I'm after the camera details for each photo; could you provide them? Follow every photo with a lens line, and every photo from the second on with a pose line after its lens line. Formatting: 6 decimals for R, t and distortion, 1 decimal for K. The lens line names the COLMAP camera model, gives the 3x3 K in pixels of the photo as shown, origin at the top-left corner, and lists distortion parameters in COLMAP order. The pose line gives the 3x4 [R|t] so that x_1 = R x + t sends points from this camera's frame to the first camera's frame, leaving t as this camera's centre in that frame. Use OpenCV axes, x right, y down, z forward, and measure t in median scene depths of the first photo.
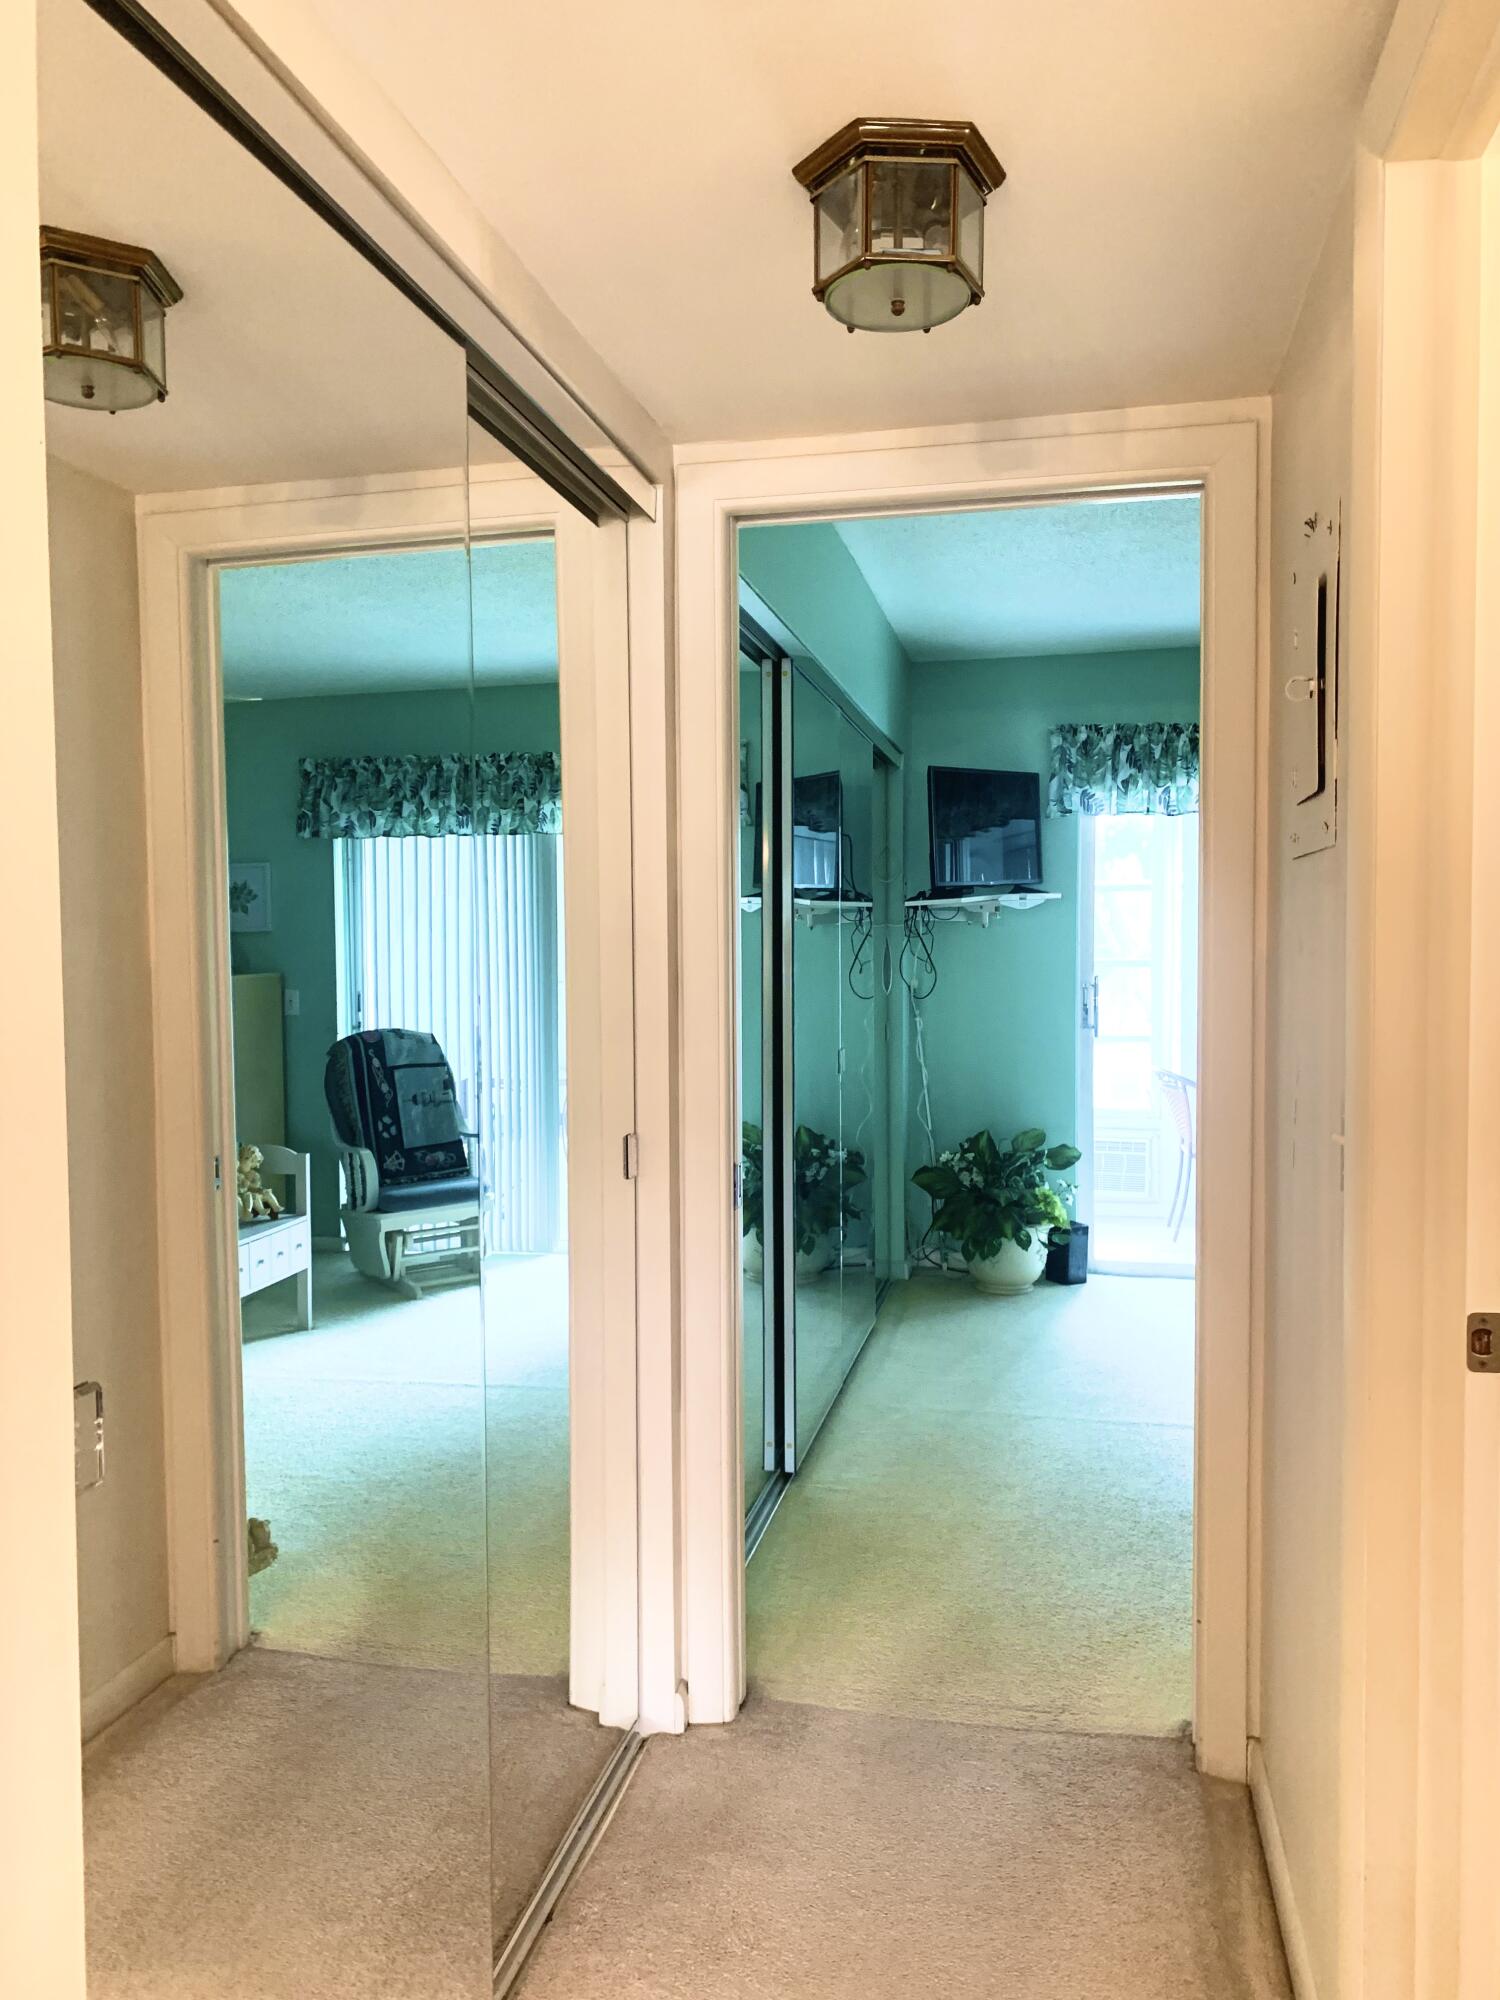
lens RADIAL K [[1526.7, 0, 707.2], [0, 1526.7, 989.5], [0, 0, 1]] dist [0.038036, -0.019970]
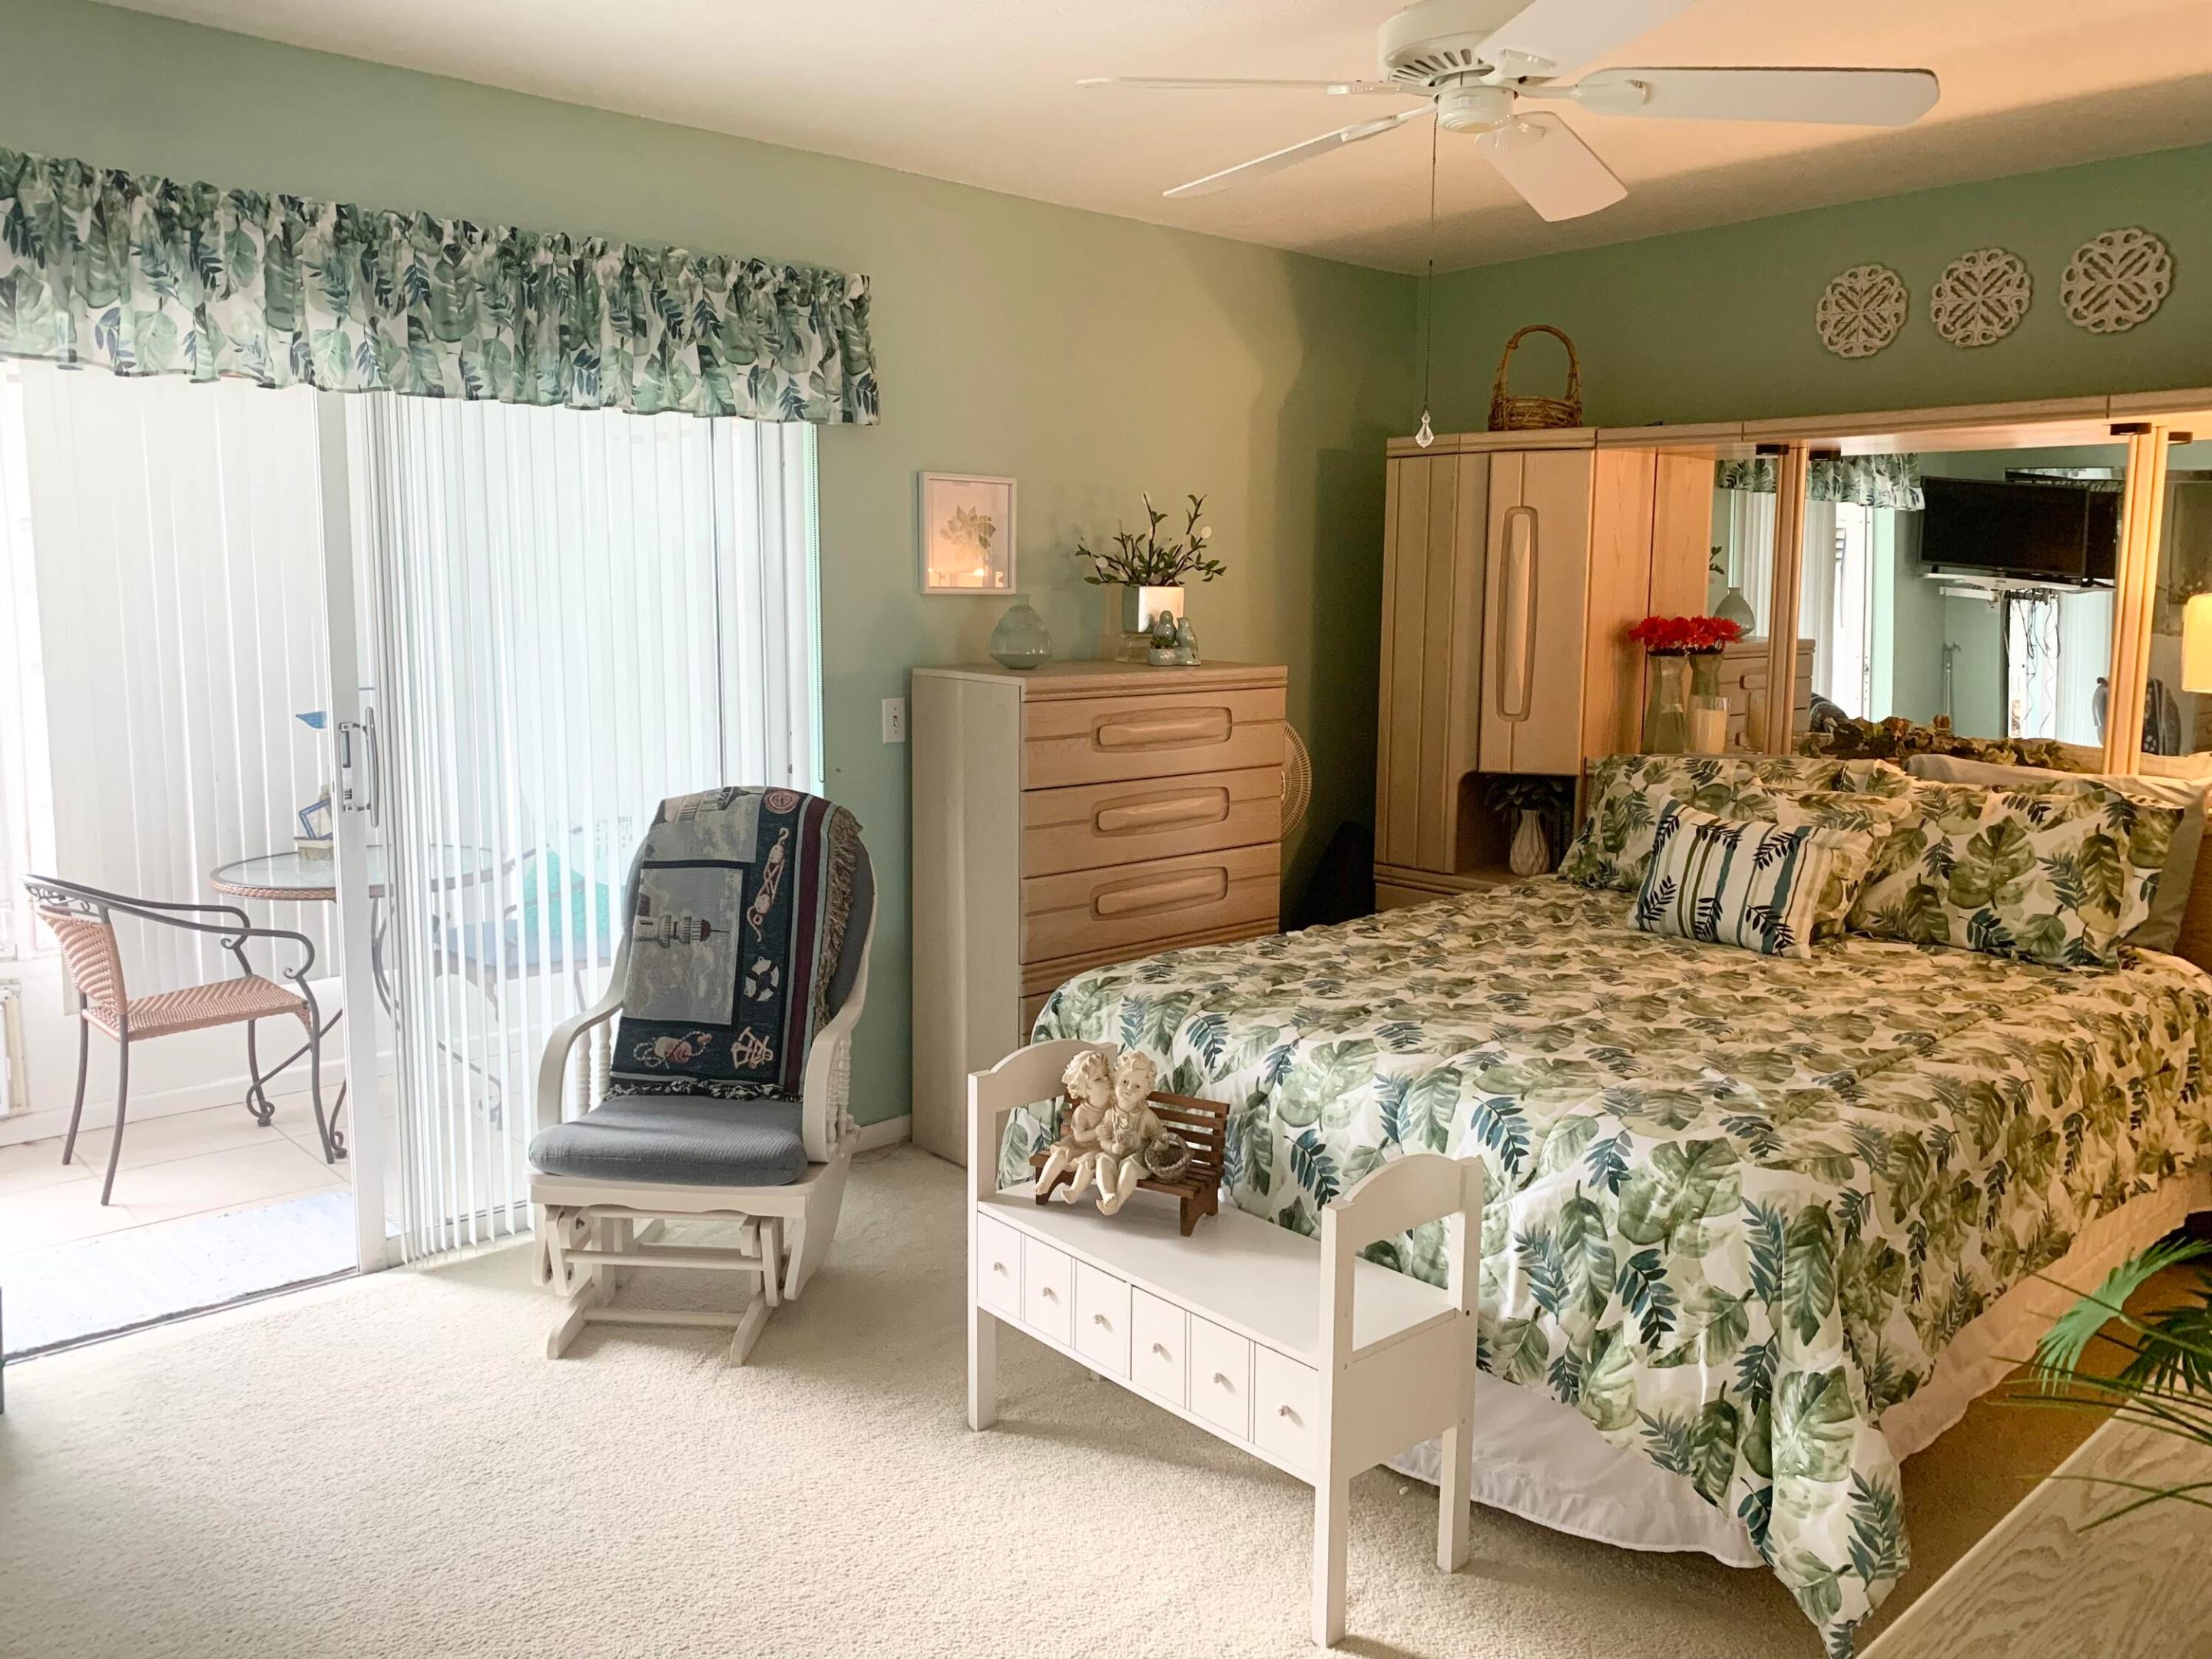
lens RADIAL K [[1688.5, 0, 1059.6], [0, 1688.5, 820.2], [0, 0, 1]] dist [0.038036, -0.019970]
pose [[0.583057, -0.094984, 0.806860, 0.037152], [0.013378, 0.994130, 0.107362, -0.031164], [-0.812321, -0.051805, 0.580905, 0.463143]]
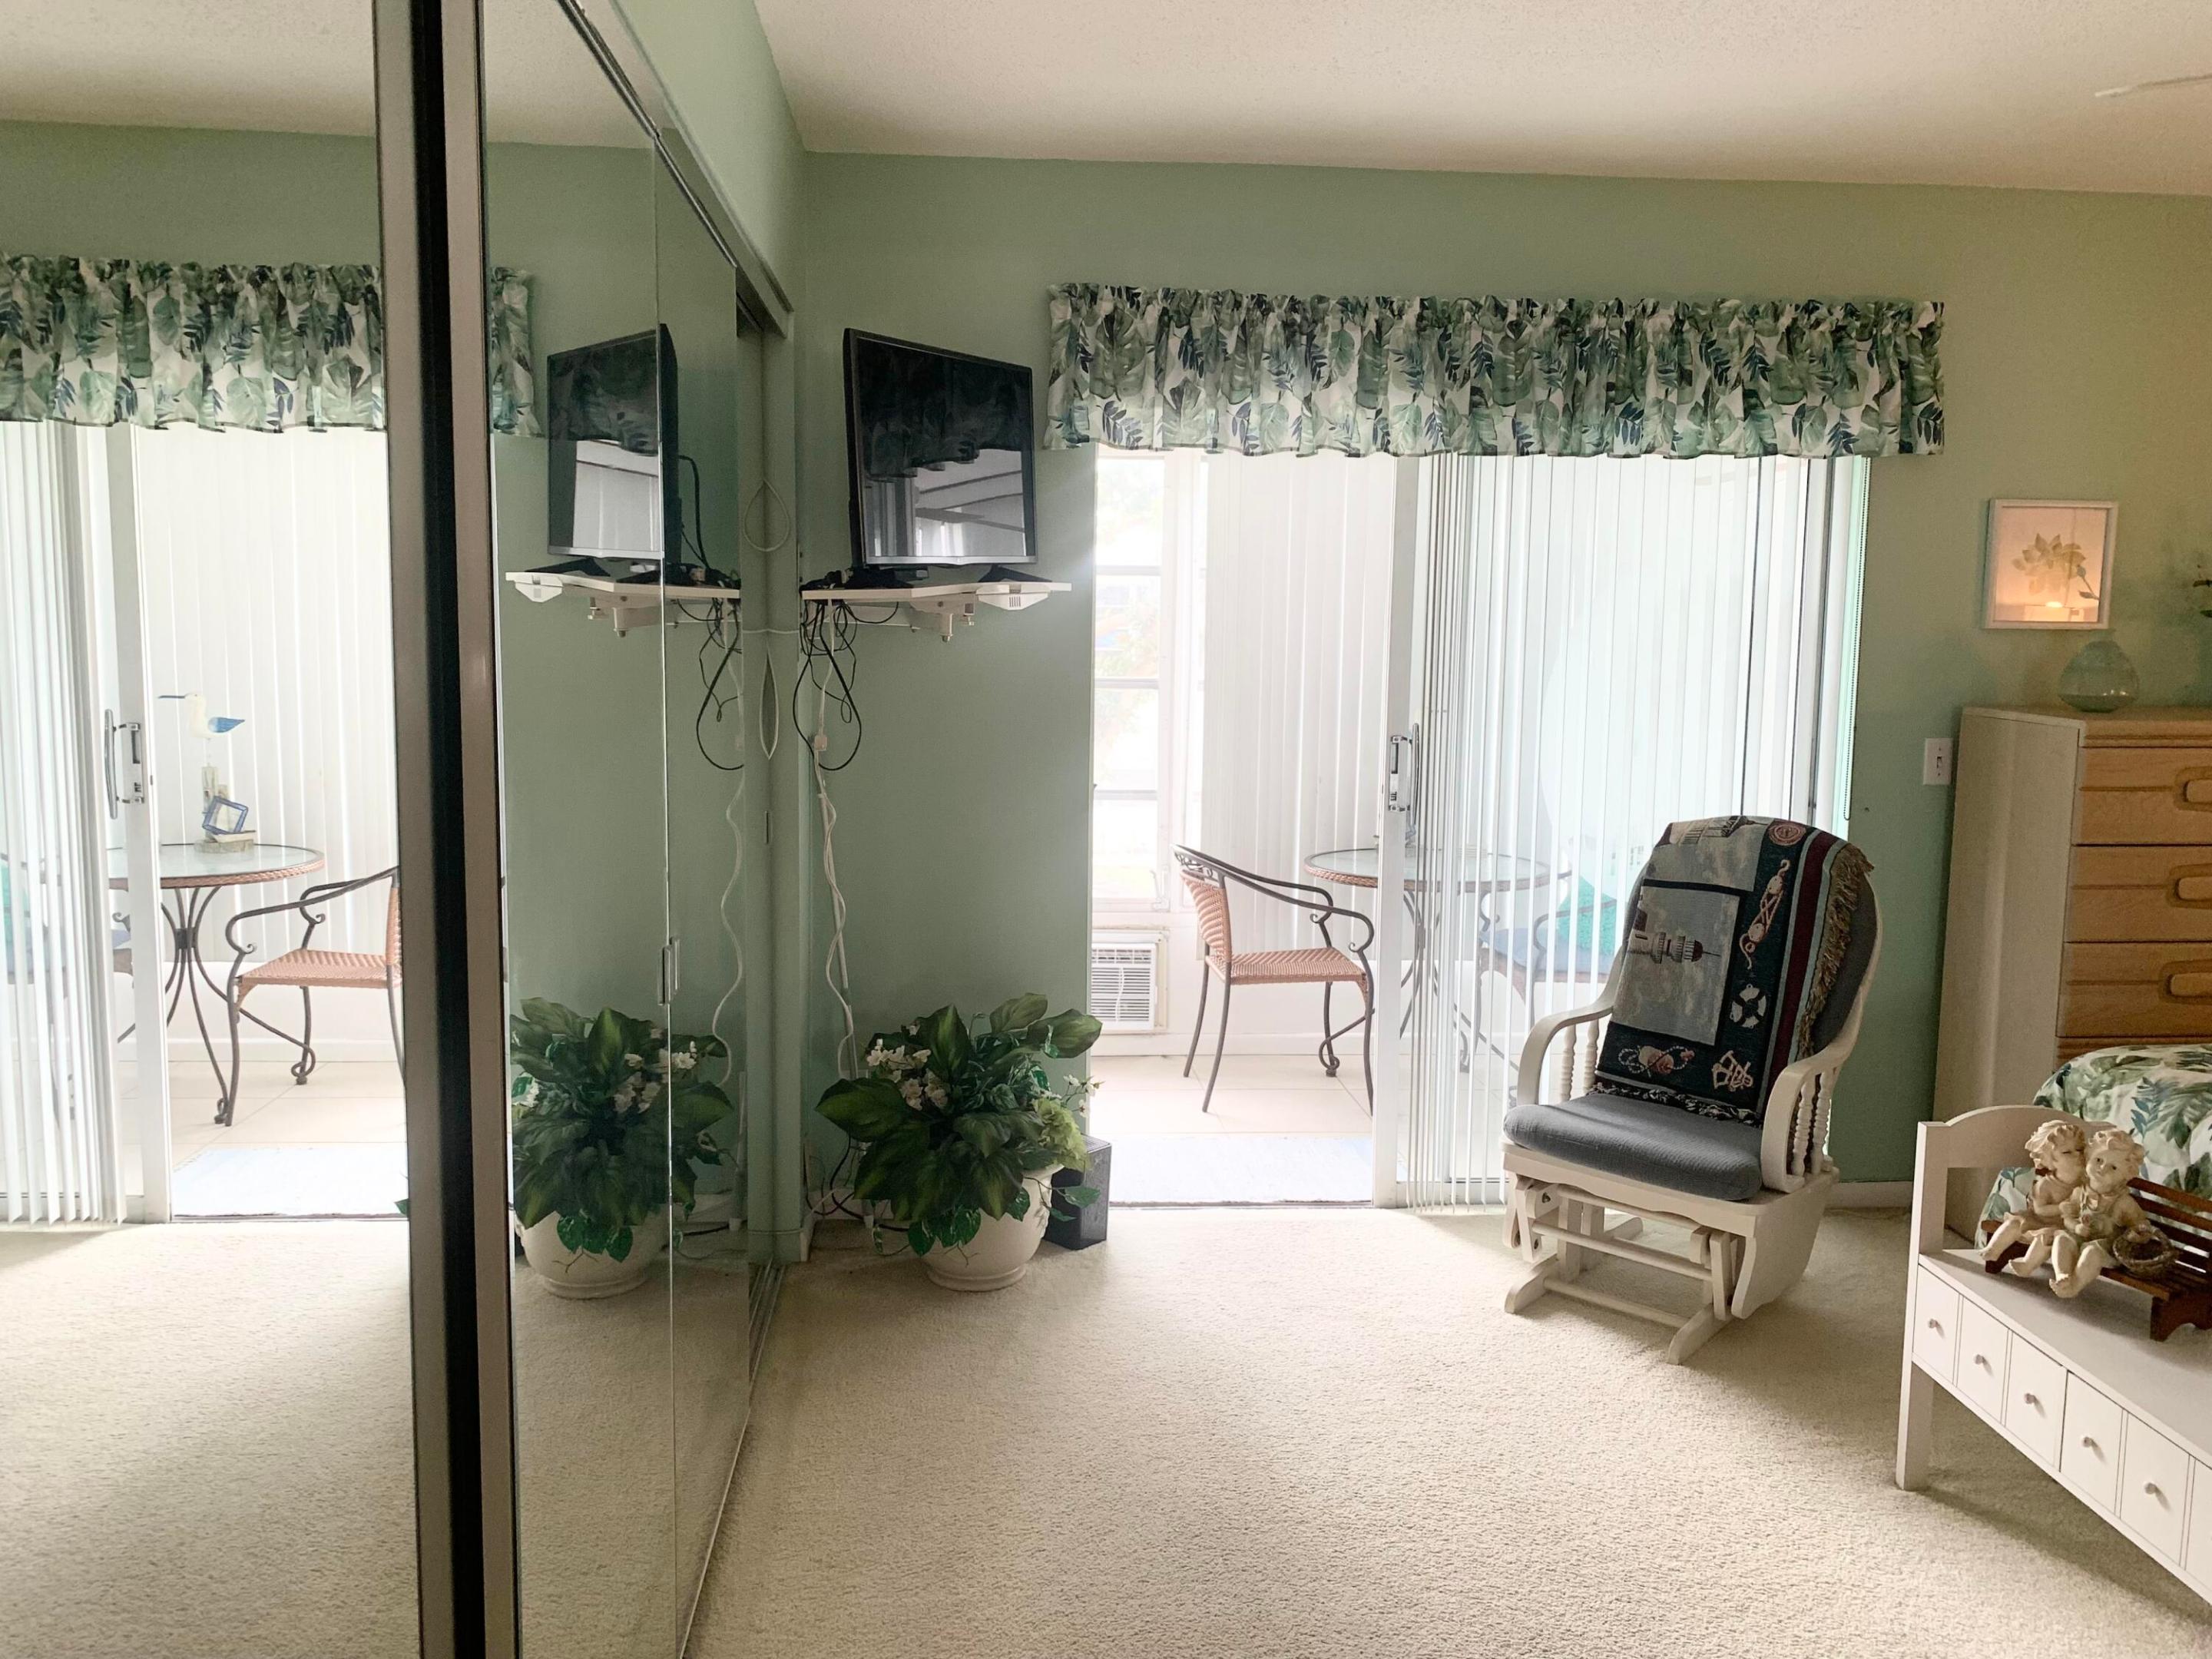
lens RADIAL K [[1688.5, 0, 1100.2], [0, 1688.5, 840.2], [0, 0, 1]] dist [0.038036, -0.019970]
pose [[0.950408, -0.017708, 0.310502, 0.041610], [-0.014744, 0.994690, 0.101857, -0.030901], [-0.310656, -0.101383, 0.945100, 0.384777]]
